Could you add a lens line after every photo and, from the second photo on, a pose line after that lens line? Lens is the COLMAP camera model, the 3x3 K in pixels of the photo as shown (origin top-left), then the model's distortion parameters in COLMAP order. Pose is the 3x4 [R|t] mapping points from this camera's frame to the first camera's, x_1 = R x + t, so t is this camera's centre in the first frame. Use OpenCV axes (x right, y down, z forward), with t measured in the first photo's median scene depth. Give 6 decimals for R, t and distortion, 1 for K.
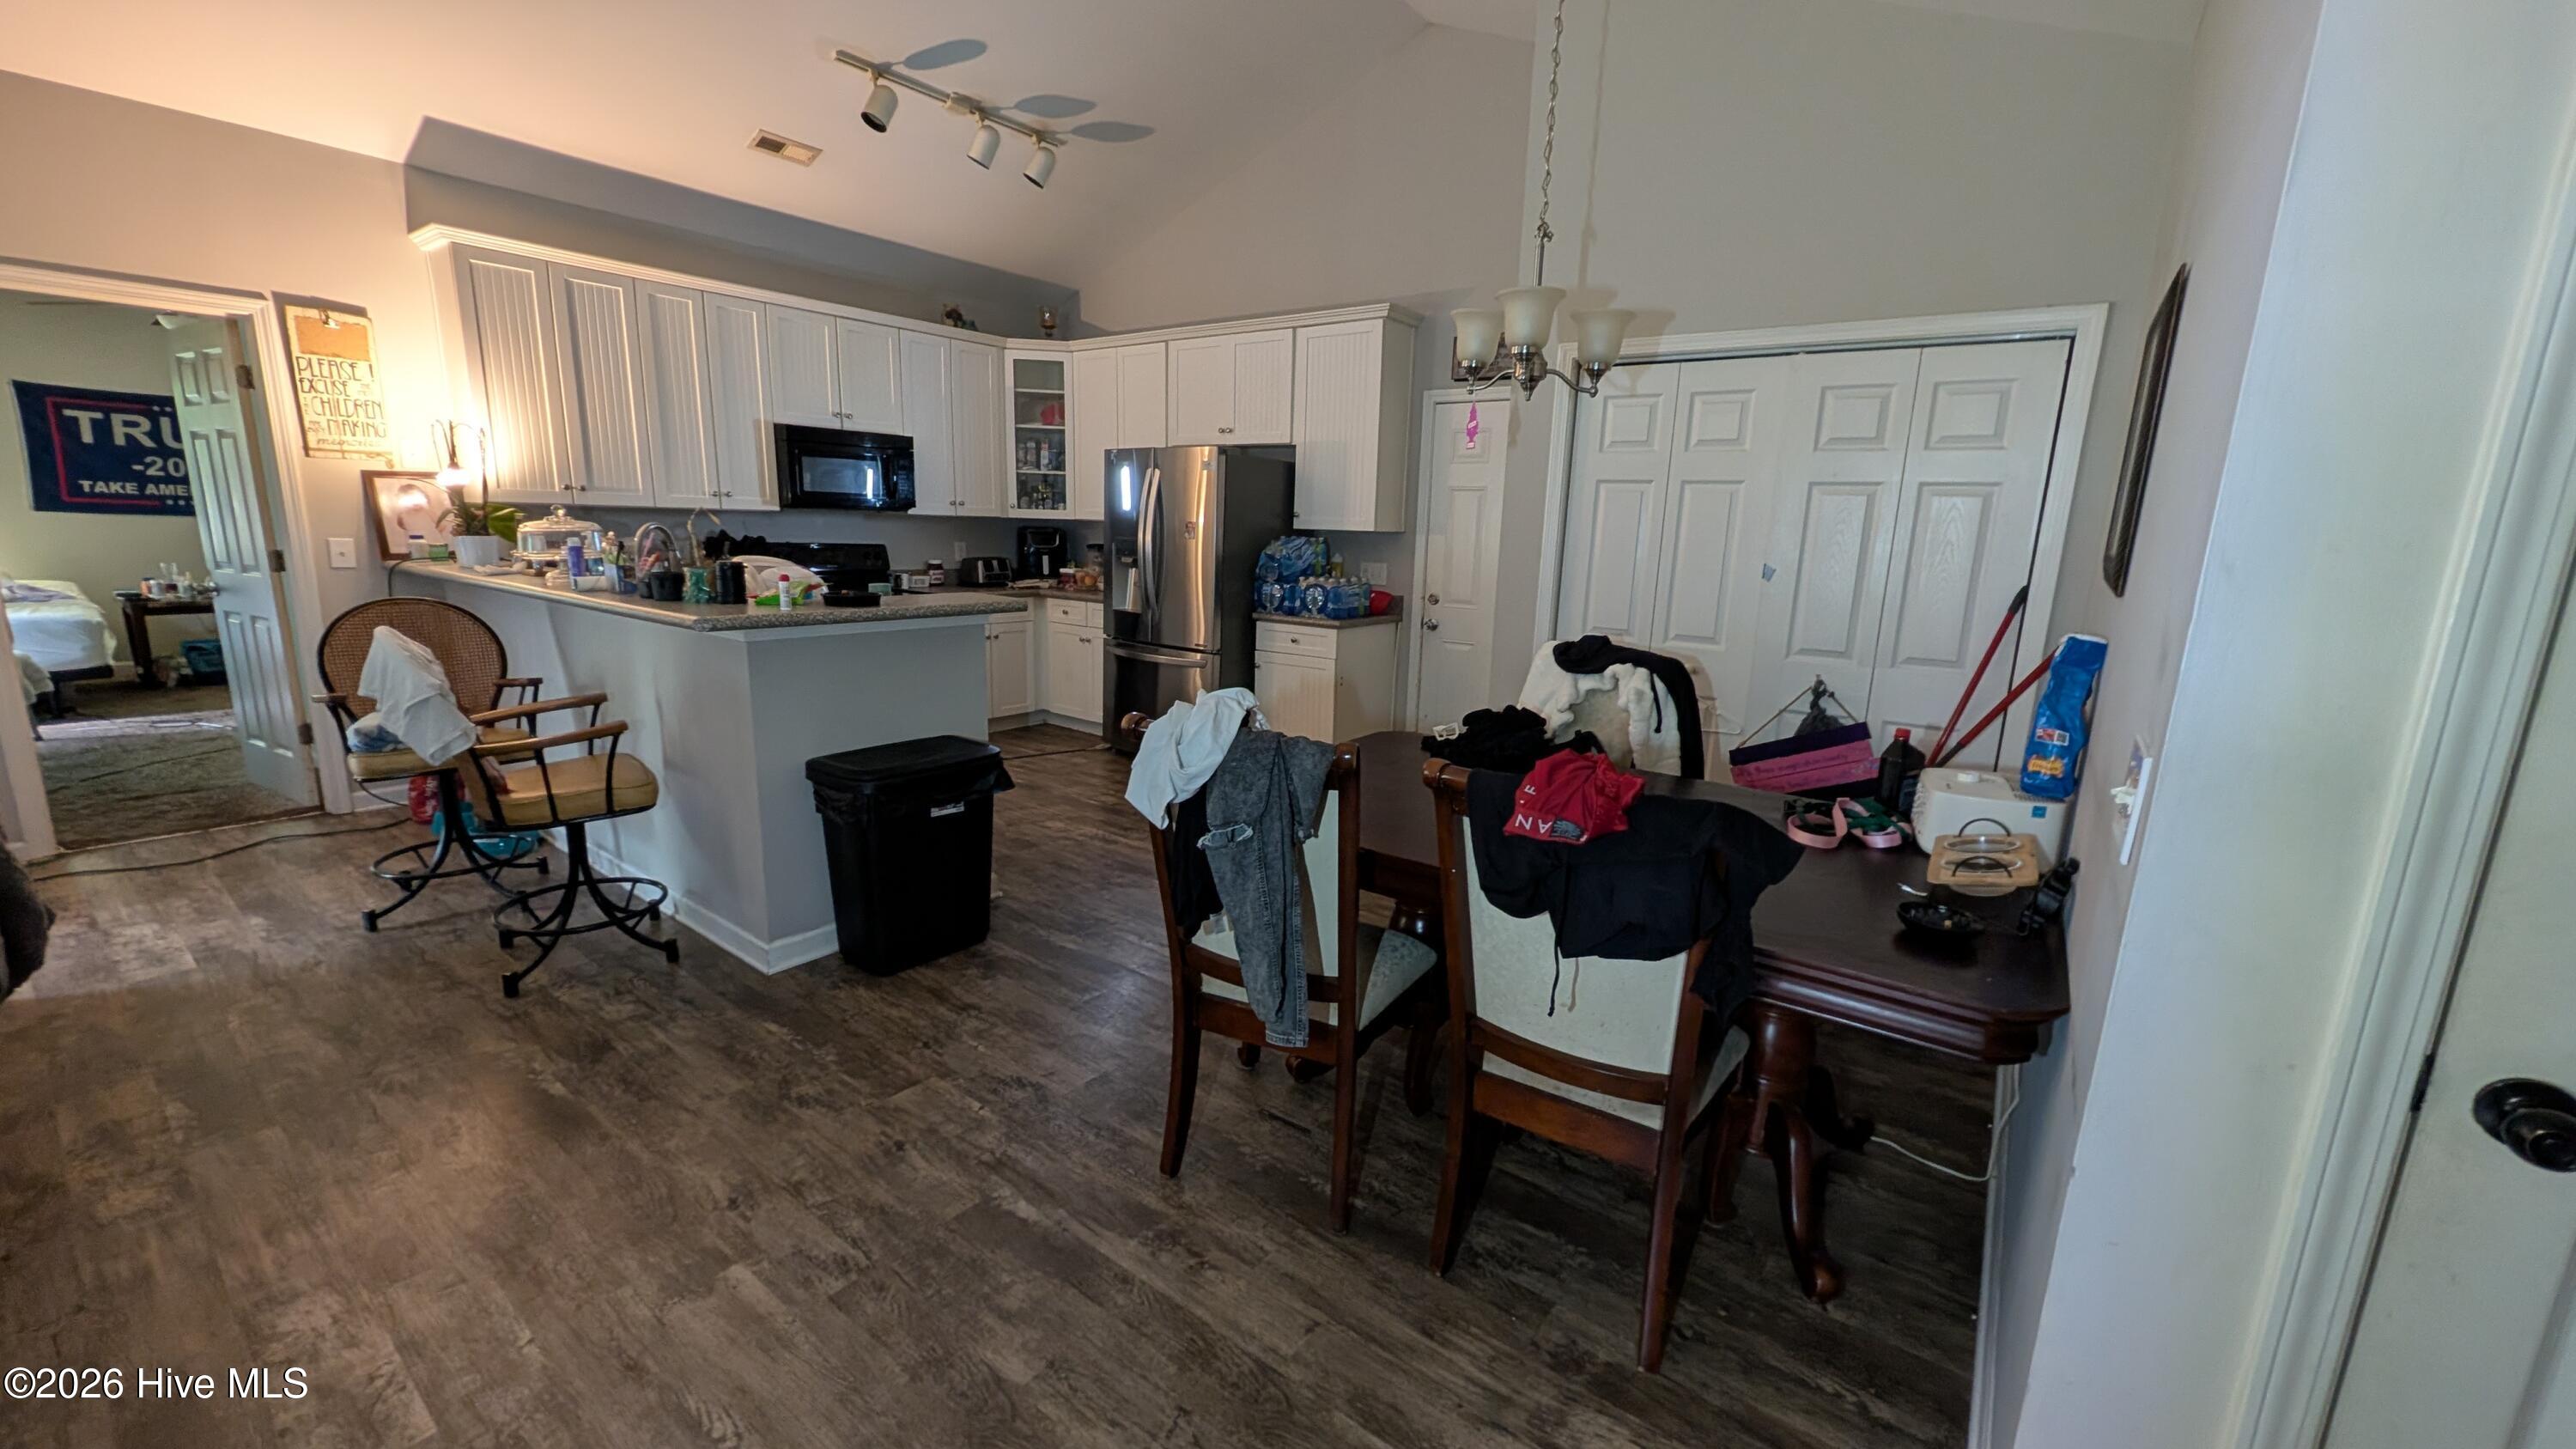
lens RADIAL K [[992.1, 0, 1295.3], [0, 992.1, 730.3], [0, 0, 1]] dist [0.002679, 0.000134]
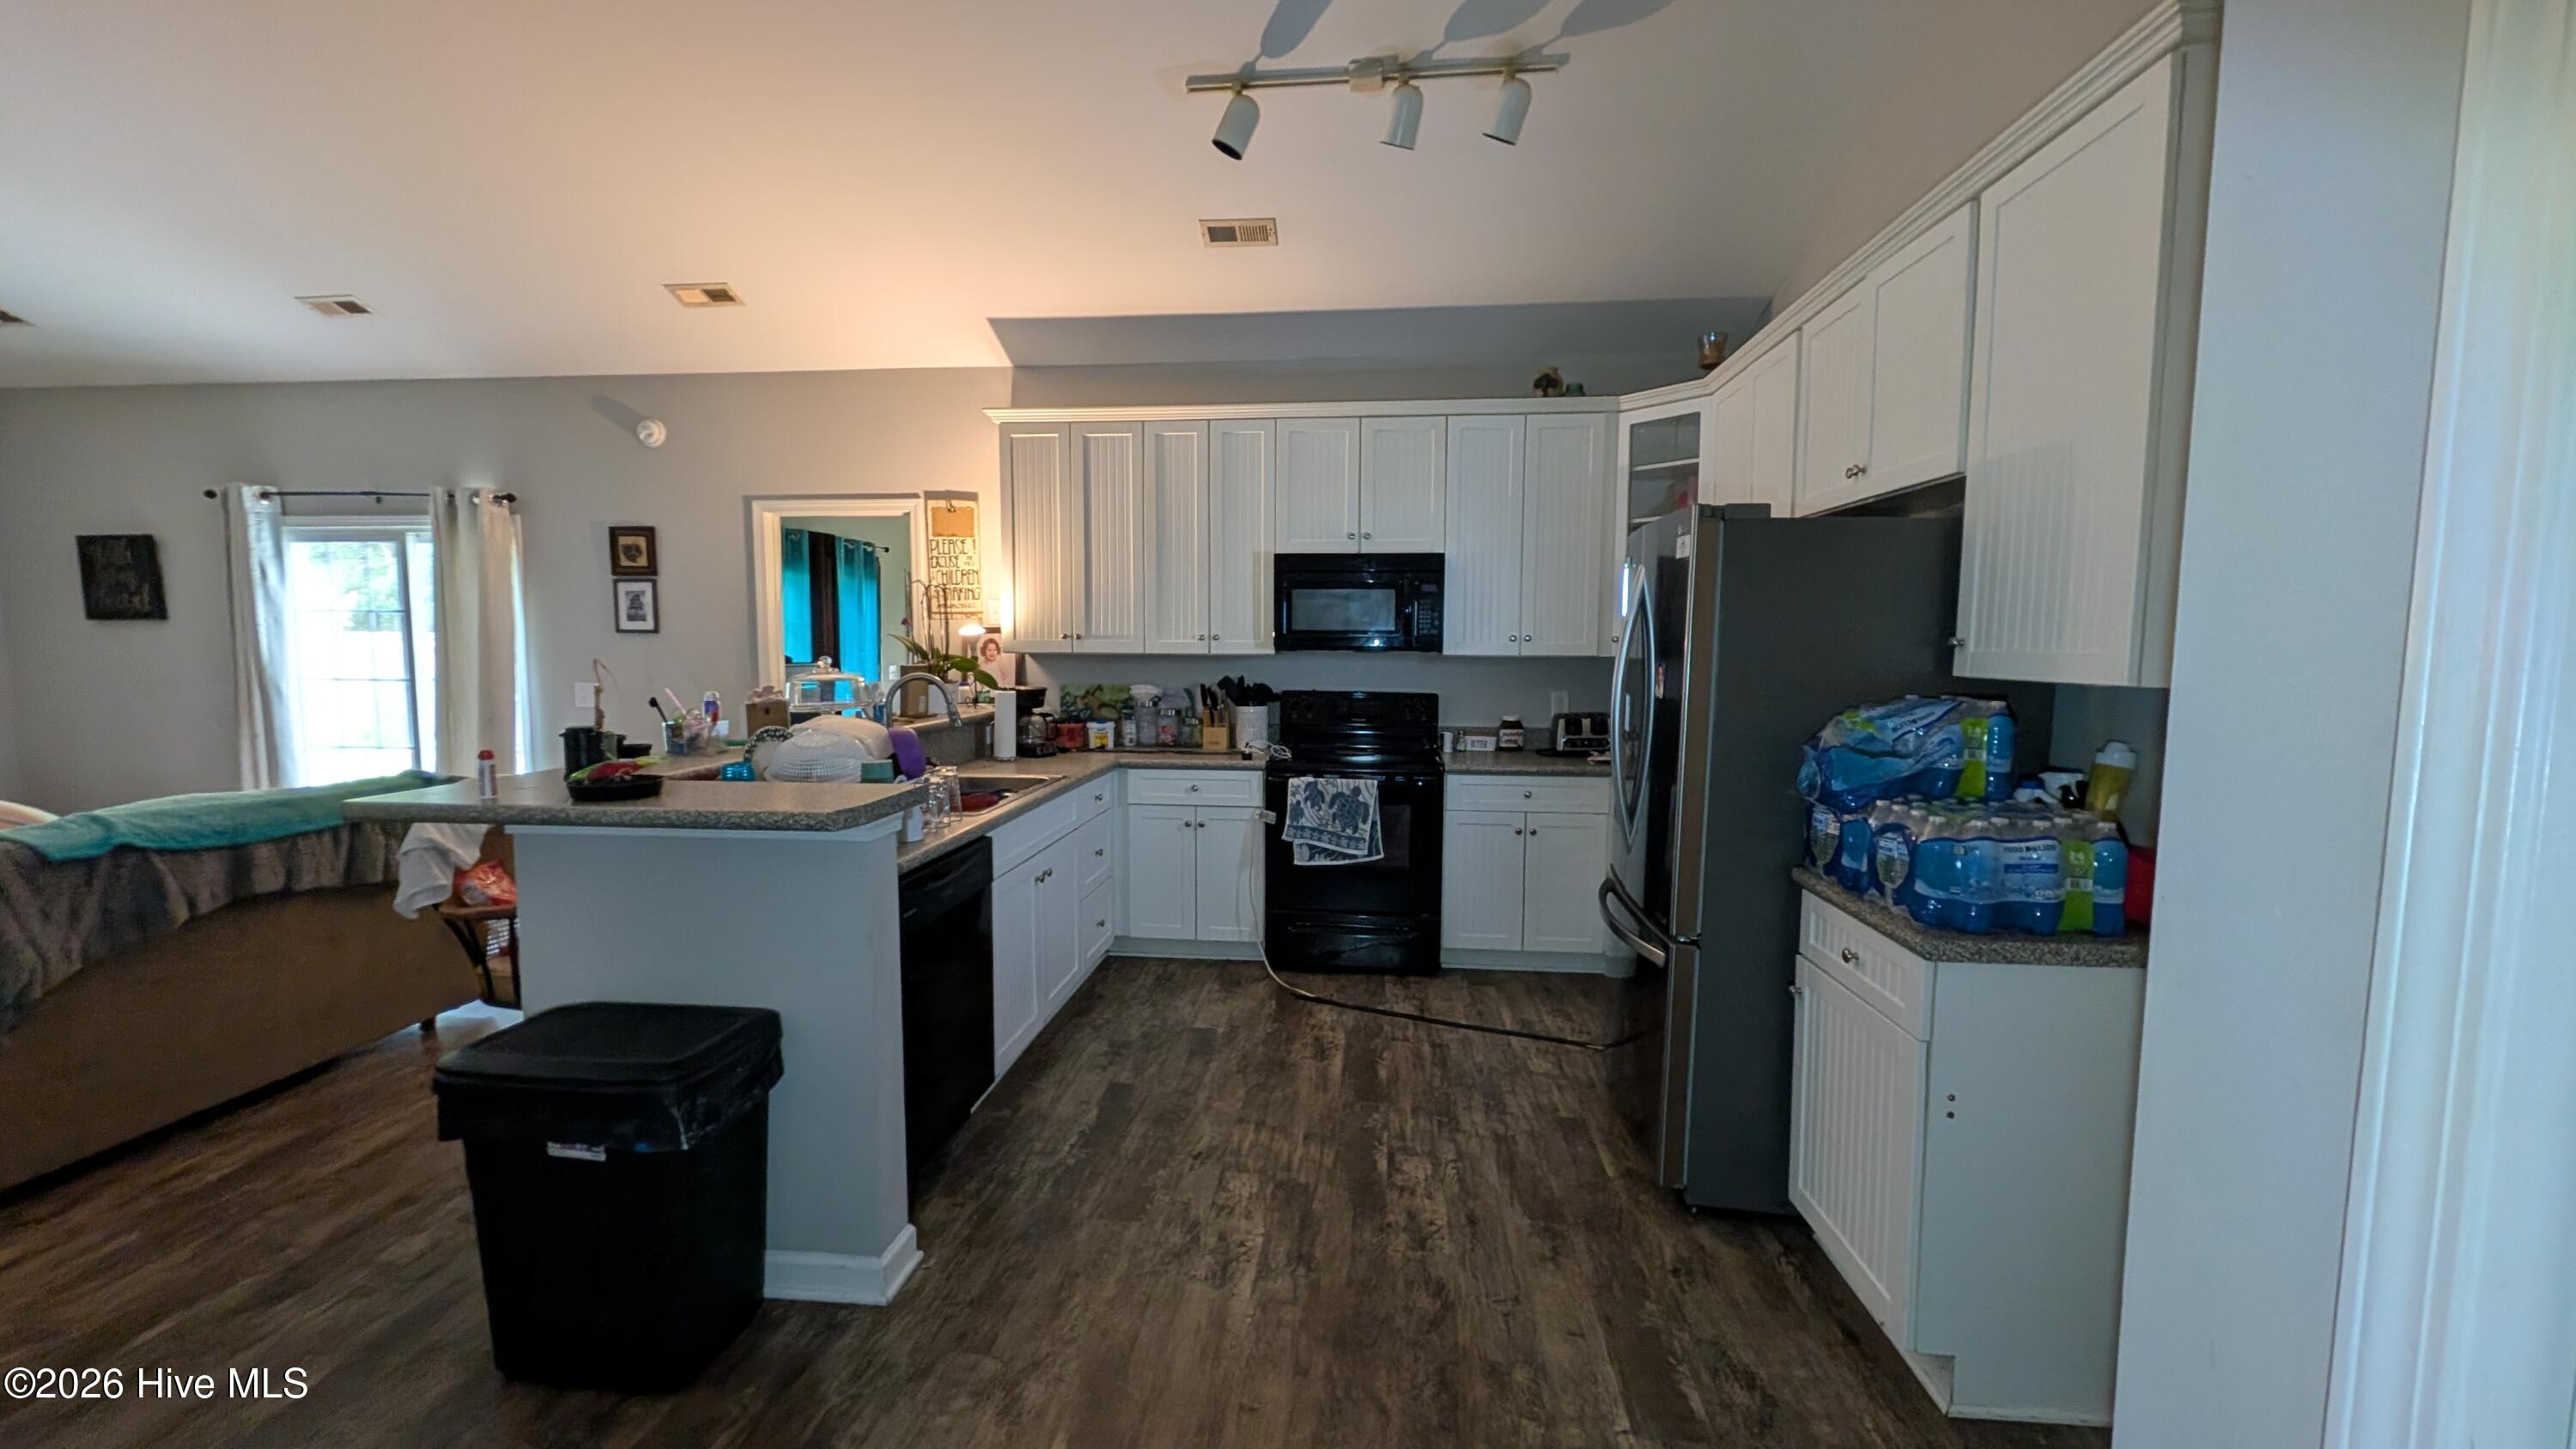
lens RADIAL K [[1001.7, 0, 1288.0], [0, 1001.7, 724.5], [0, 0, 1]] dist [-0.001299, -0.000032]
pose [[0.517793, 0.044043, -0.854371, 0.233178], [-0.163107, 0.985438, -0.048051, -0.133026], [0.839813, 0.164235, 0.517437, 0.624173]]
